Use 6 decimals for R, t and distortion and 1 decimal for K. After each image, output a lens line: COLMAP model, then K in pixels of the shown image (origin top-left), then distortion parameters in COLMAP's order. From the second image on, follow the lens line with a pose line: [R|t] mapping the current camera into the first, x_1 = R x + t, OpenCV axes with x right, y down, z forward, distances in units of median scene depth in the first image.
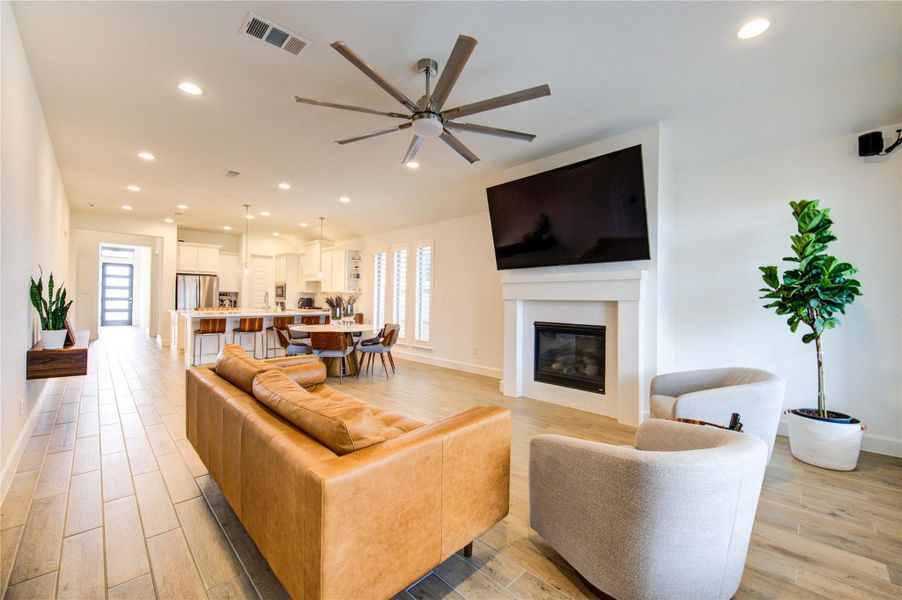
lens RADIAL K [[359.6, 0, 451.4], [0, 359.6, 296.4], [0, 0, 1]] dist [-0.007490, -0.000096]
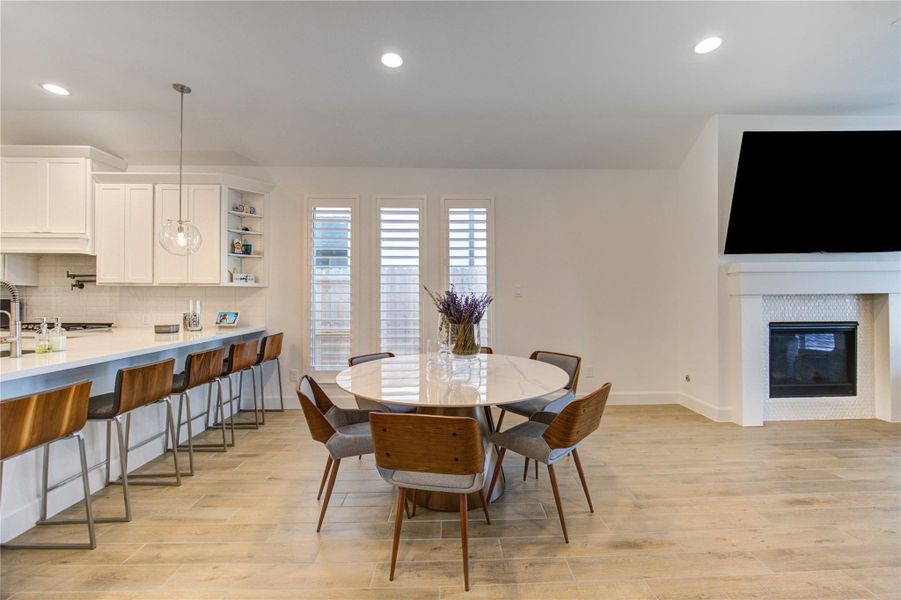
lens RADIAL K [[359.2, 0, 450.9], [0, 359.2, 296.4], [0, 0, 1]] dist [-0.007490, -0.000096]
pose [[0.681122, -0.018882, 0.731926, -0.832254], [0.007343, 0.999793, 0.018959, -0.006747], [-0.732133, -0.007539, 0.681120, 0.998403]]
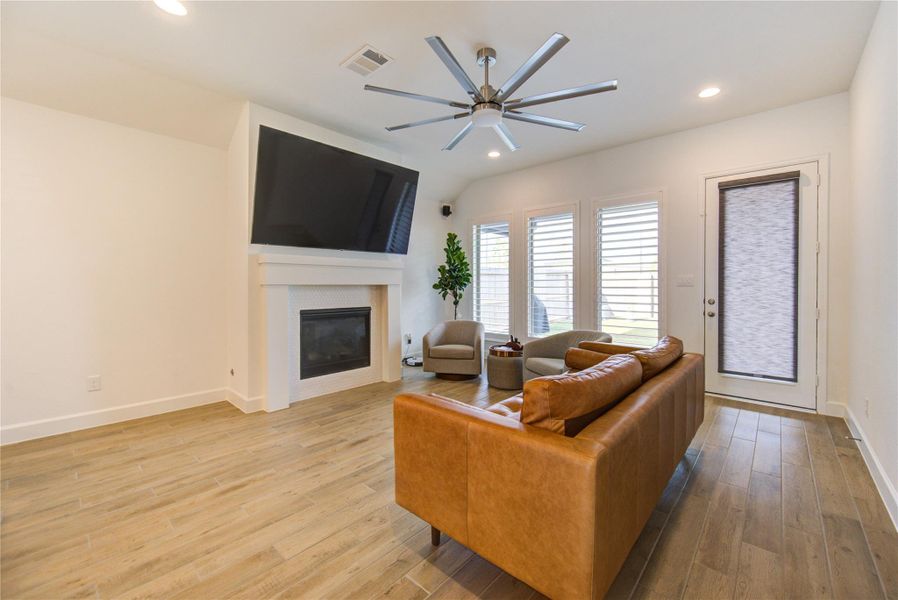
lens RADIAL K [[367.5, 0, 452.9], [0, 367.5, 289.9], [0, 0, 1]] dist [-0.010643, -0.000188]
pose [[-0.056341, -0.028938, 0.997992, -0.672894], [-0.013705, 0.999508, 0.028208, -0.008590], [-0.998317, -0.012088, -0.056710, 0.700920]]
